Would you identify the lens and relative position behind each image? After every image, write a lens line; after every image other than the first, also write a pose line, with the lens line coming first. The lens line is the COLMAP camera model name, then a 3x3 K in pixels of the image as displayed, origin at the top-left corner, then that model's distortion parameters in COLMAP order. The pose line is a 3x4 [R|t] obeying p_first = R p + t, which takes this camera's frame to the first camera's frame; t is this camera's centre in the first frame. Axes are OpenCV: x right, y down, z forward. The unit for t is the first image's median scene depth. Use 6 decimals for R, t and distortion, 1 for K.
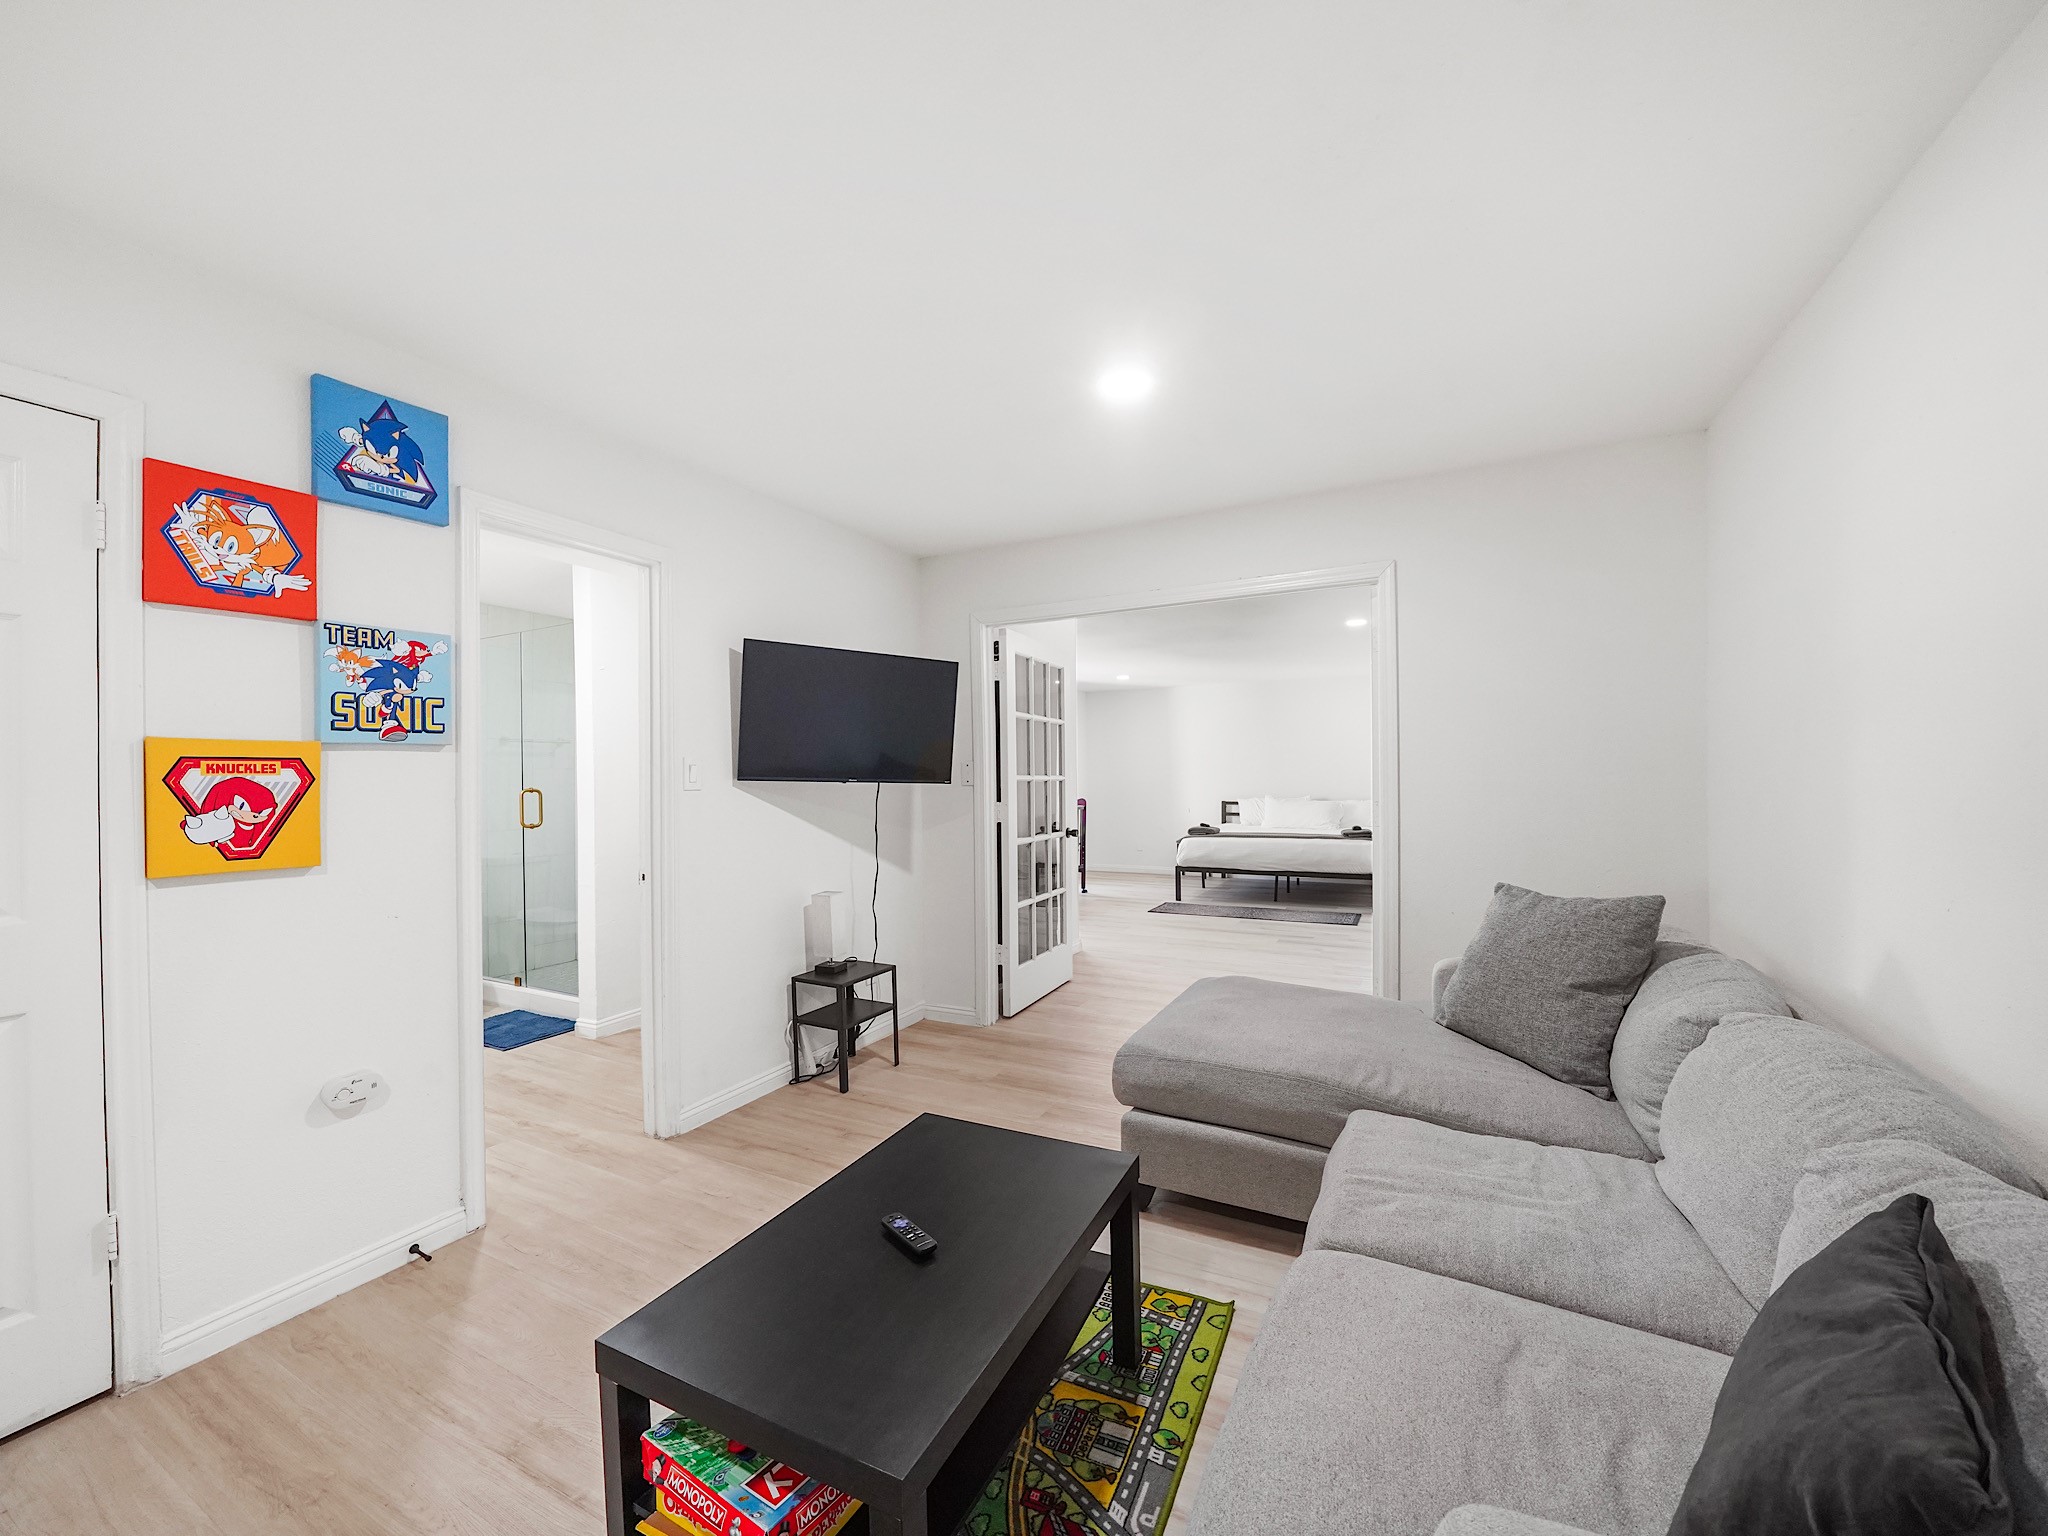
lens RADIAL K [[794.7, 0, 1024.0], [0, 794.7, 768.0], [0, 0, 1]] dist [-0.018698, 0.000305]
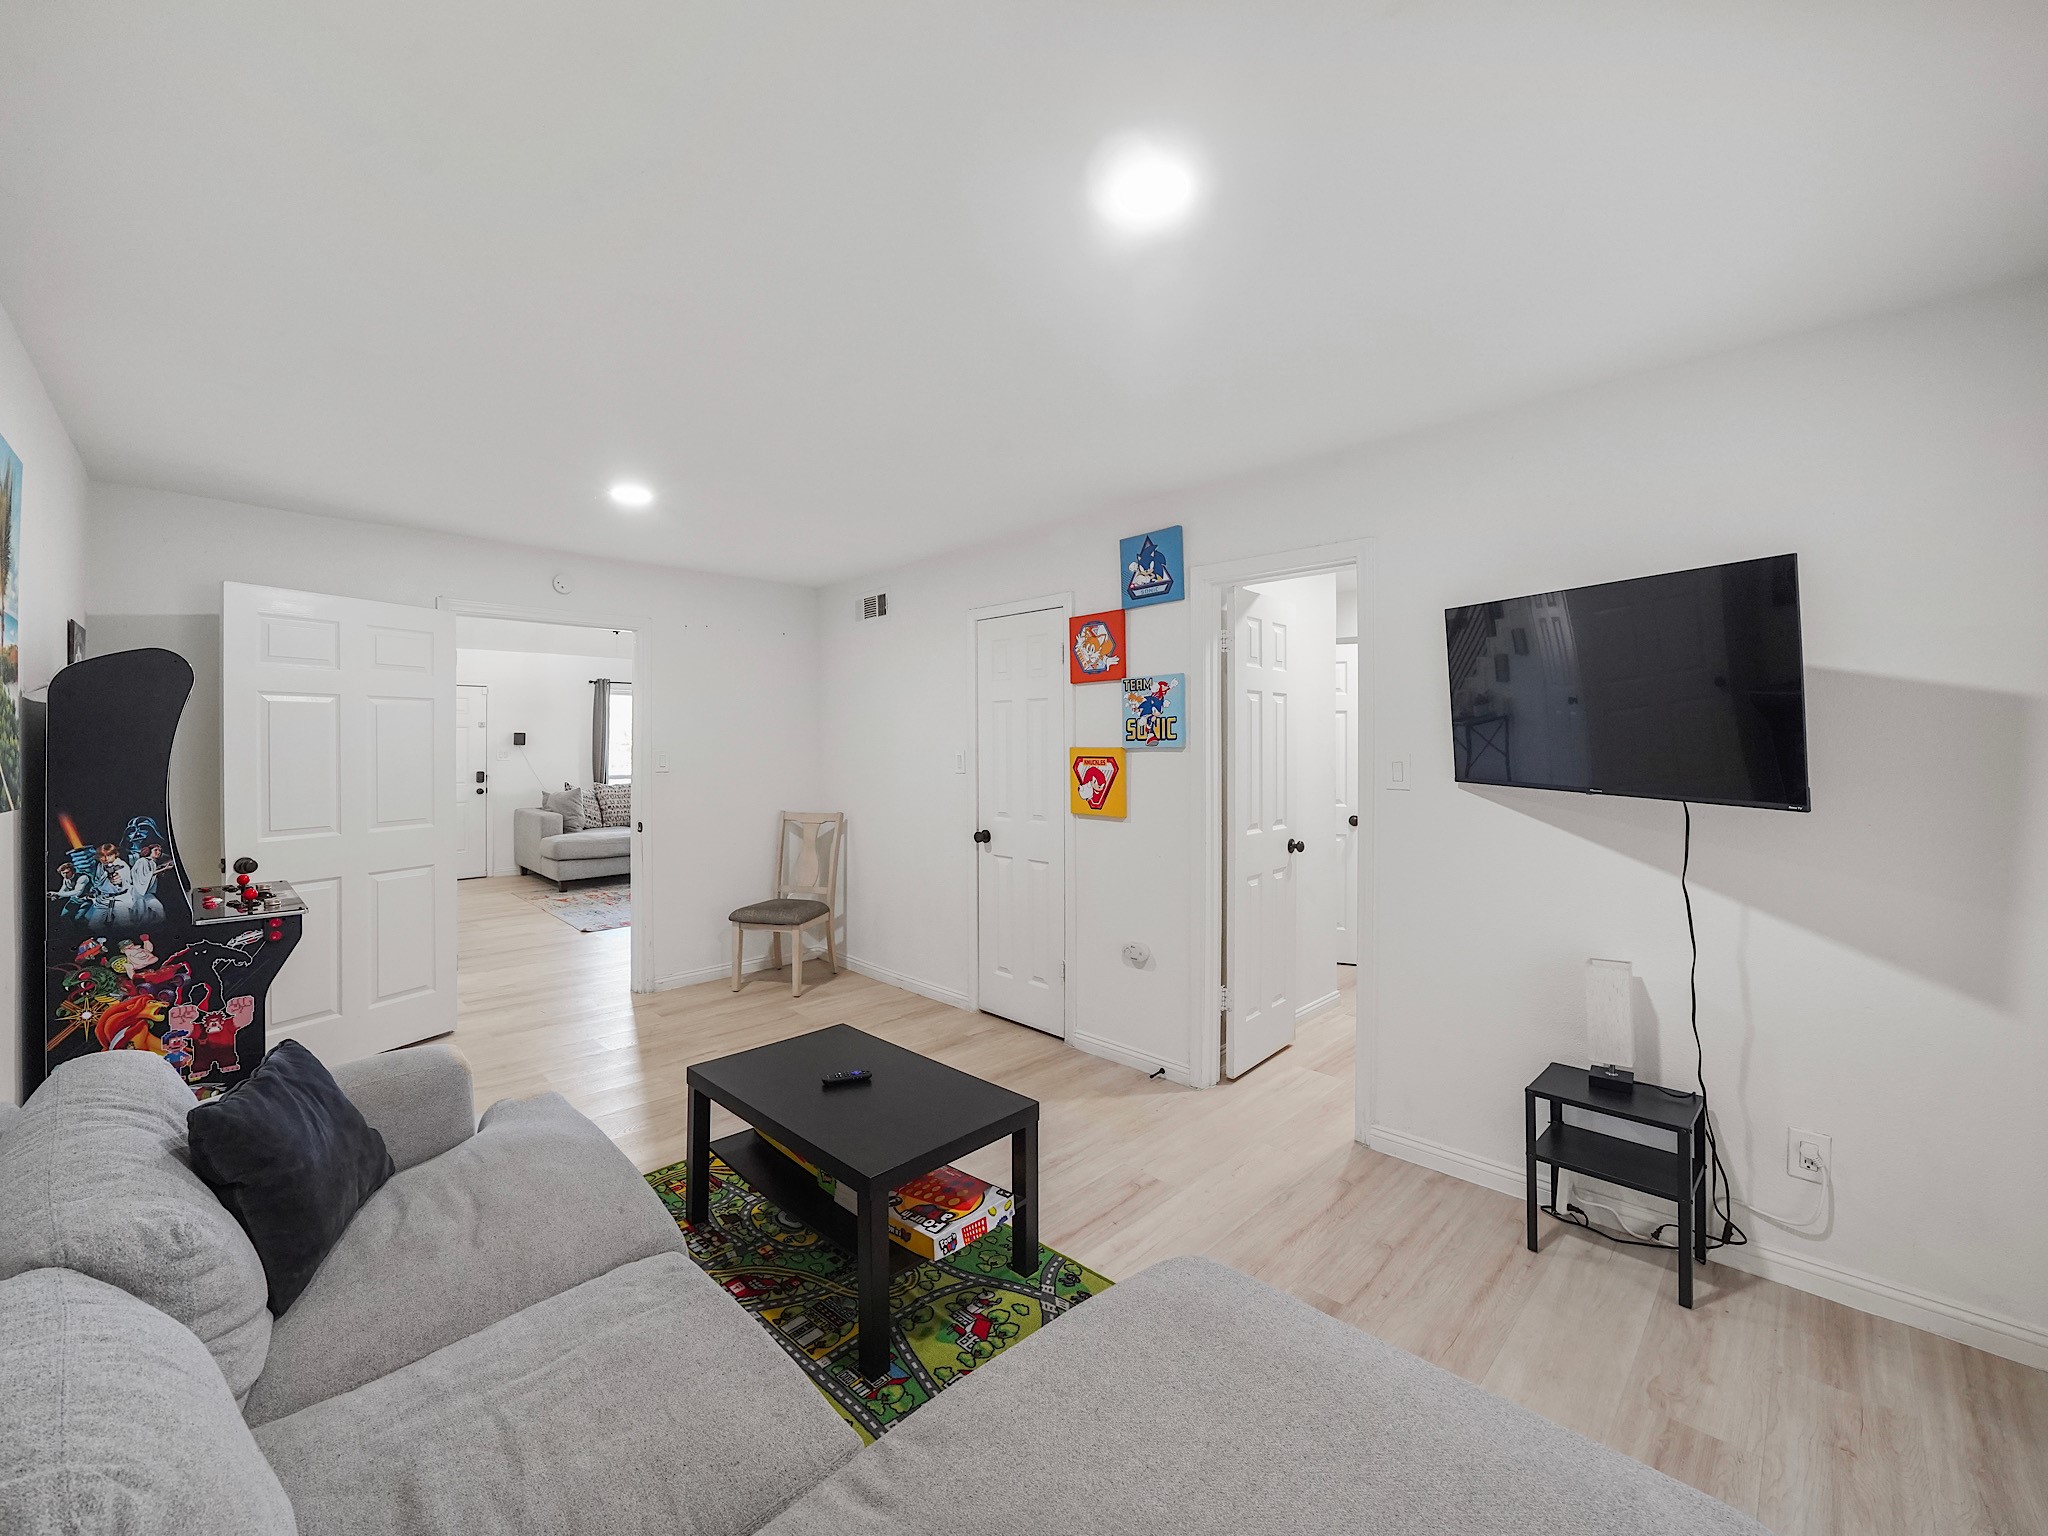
lens RADIAL K [[811.2, 0, 999.1], [0, 811.2, 740.0], [0, 0, 1]] dist [-0.019407, -0.000159]
pose [[-0.302744, 0.003576, -0.953065, 0.898749], [0.011511, 0.999934, 0.000095, -0.052232], [0.953002, -0.010942, -0.302766, 1.240825]]
